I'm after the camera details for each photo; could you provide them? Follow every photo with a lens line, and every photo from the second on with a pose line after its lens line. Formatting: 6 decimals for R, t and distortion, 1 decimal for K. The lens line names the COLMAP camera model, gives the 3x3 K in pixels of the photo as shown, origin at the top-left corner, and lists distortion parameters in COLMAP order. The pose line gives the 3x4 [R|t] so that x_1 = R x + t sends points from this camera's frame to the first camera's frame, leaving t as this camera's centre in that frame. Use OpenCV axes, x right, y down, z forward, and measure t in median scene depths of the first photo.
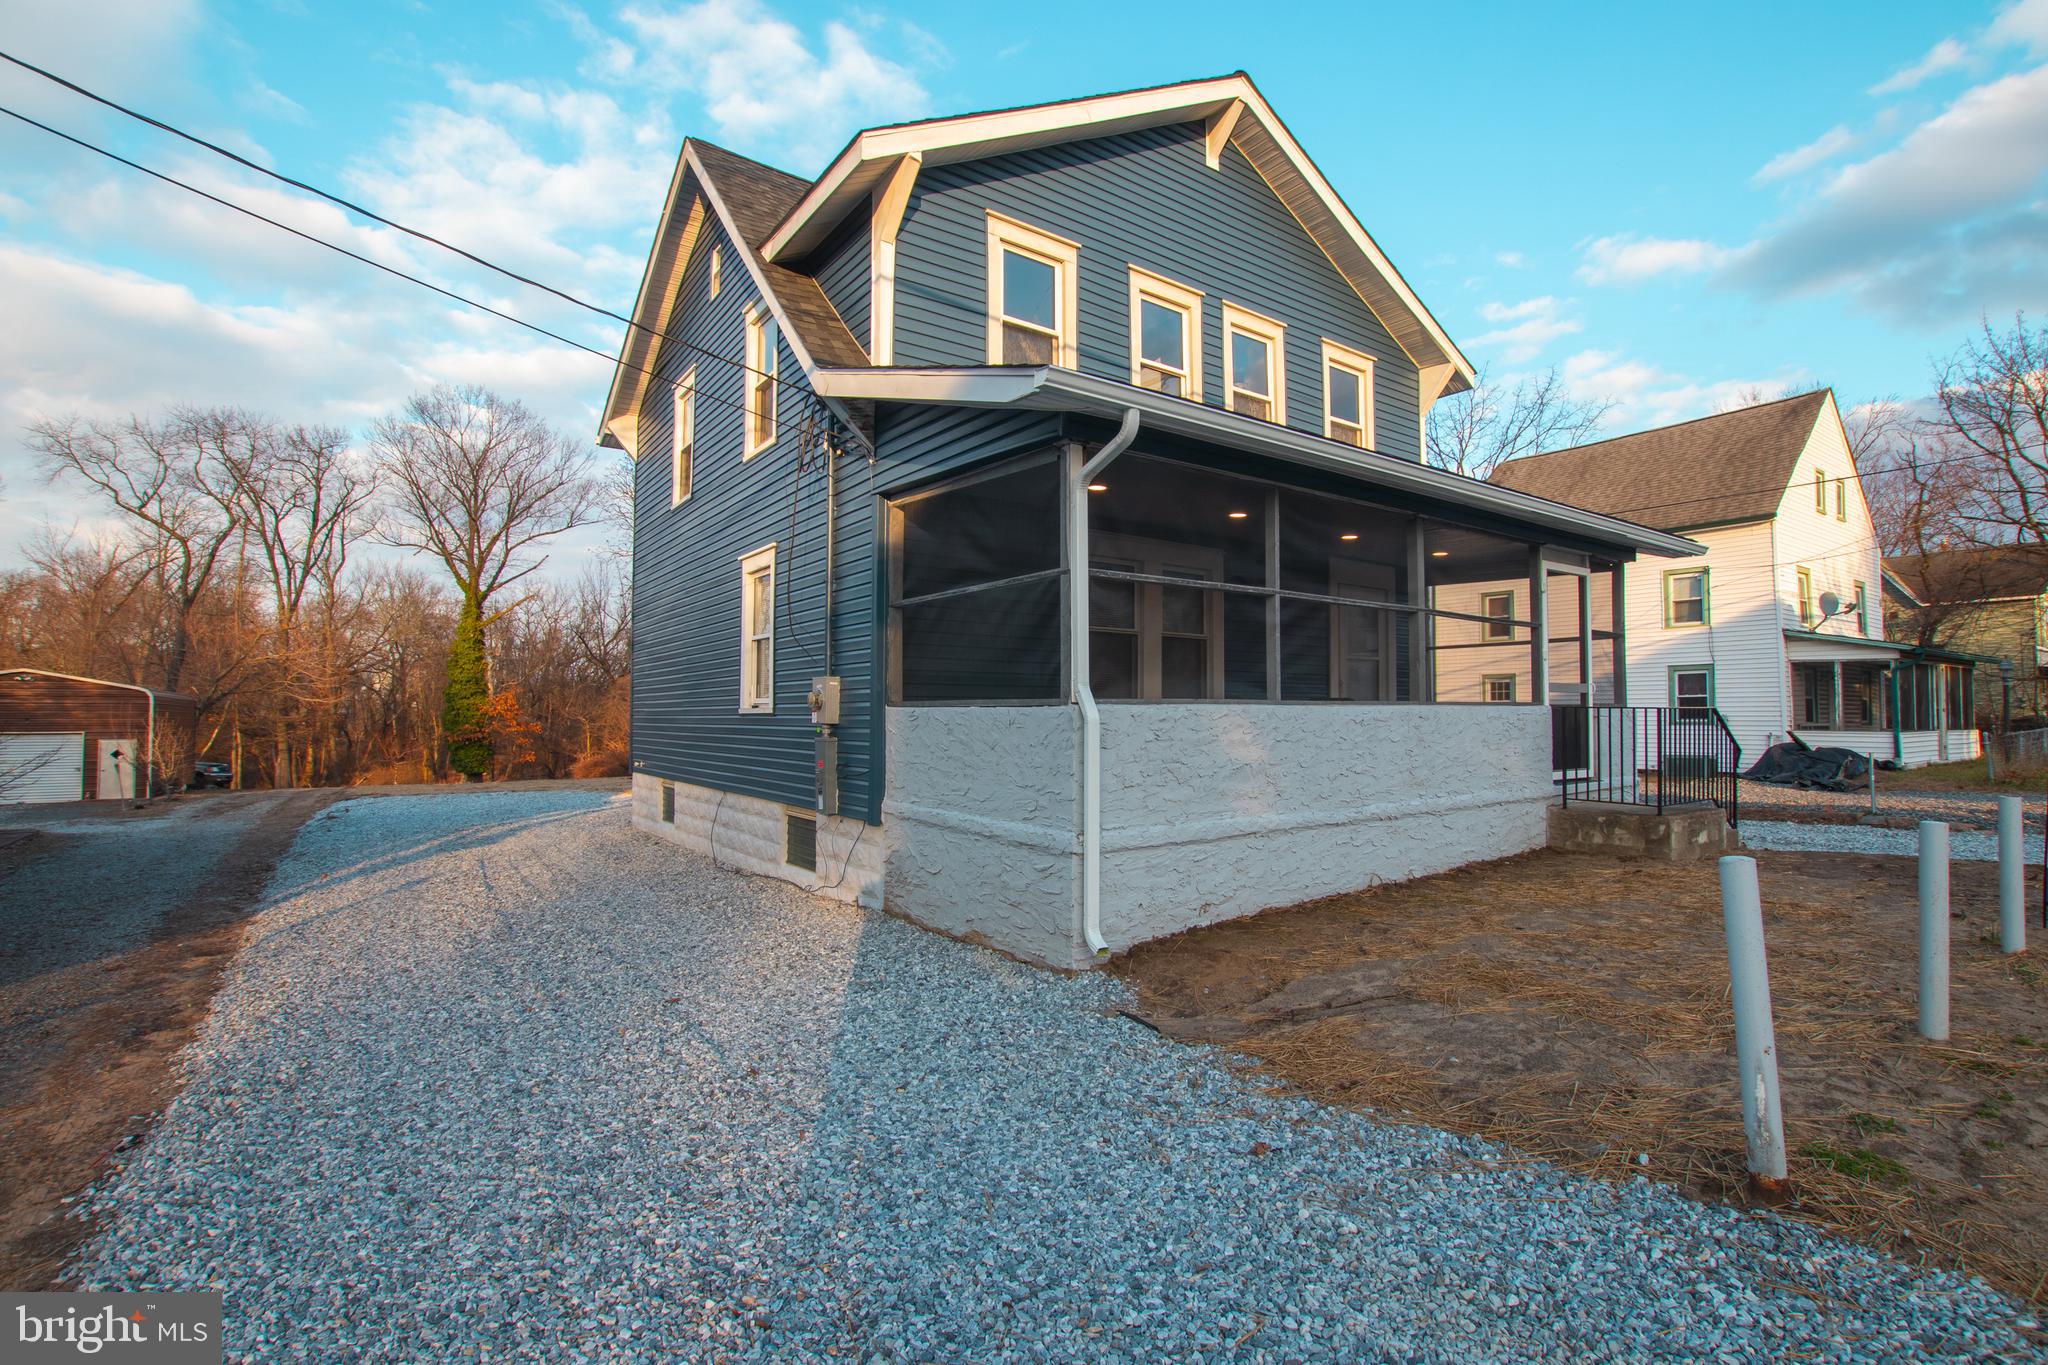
lens RADIAL K [[946.6, 0, 1015.4], [0, 946.6, 687.3], [0, 0, 1]] dist [-0.034271, 0.000446]
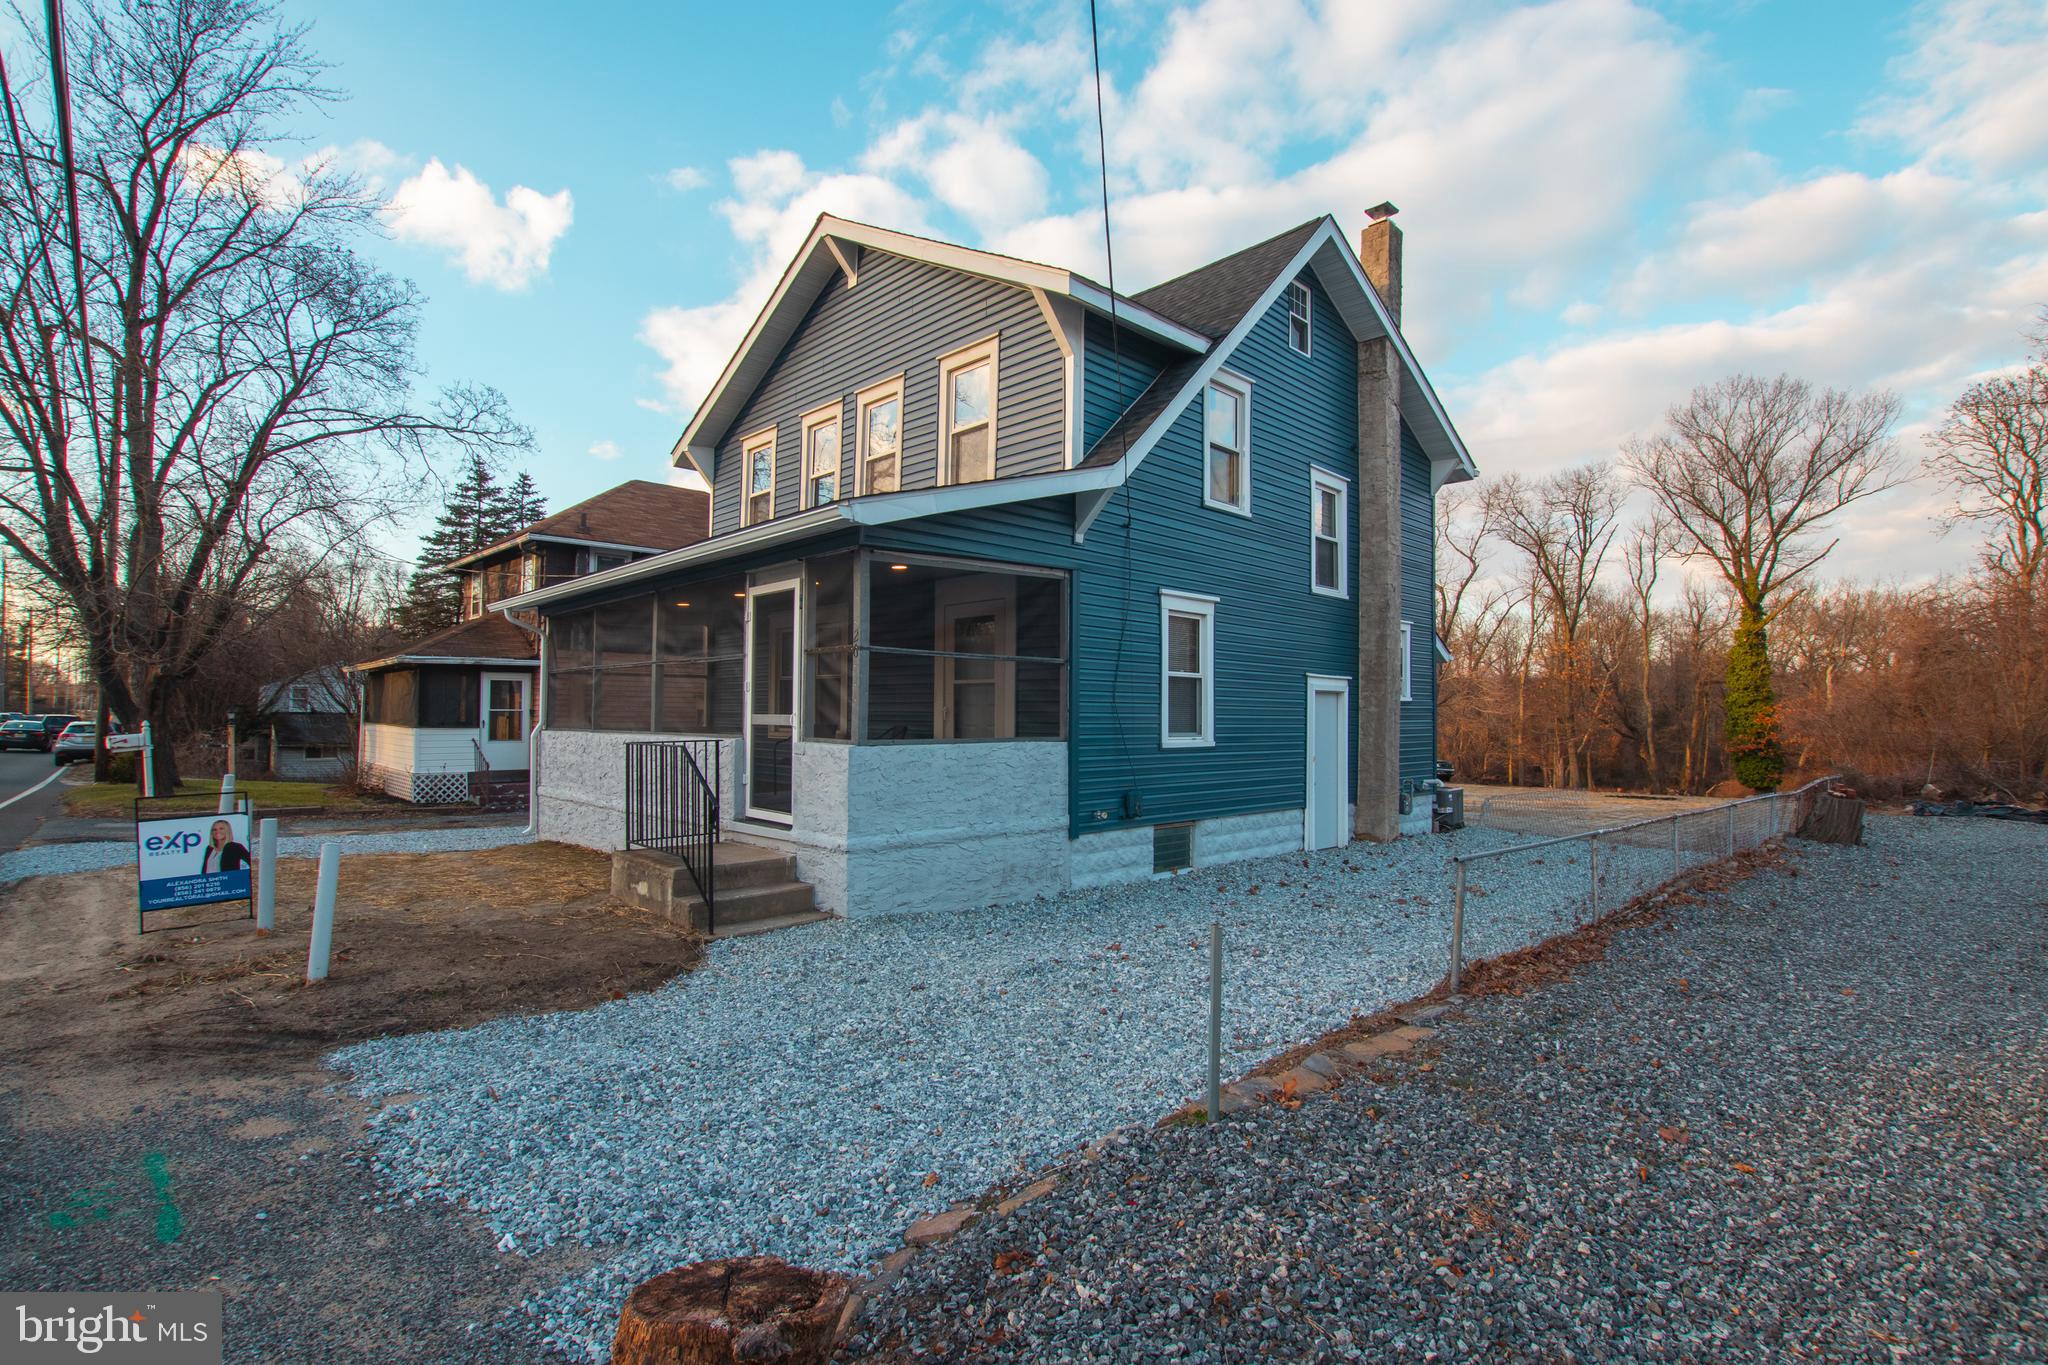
lens RADIAL K [[946.6, 0, 1015.4], [0, 946.6, 687.3], [0, 0, 1]] dist [-0.034271, 0.000446]
pose [[0.160936, -0.032581, -0.986427, 1.263291], [0.026381, 0.999240, -0.028700, -0.019401], [0.986612, -0.021404, 0.161674, 0.918926]]
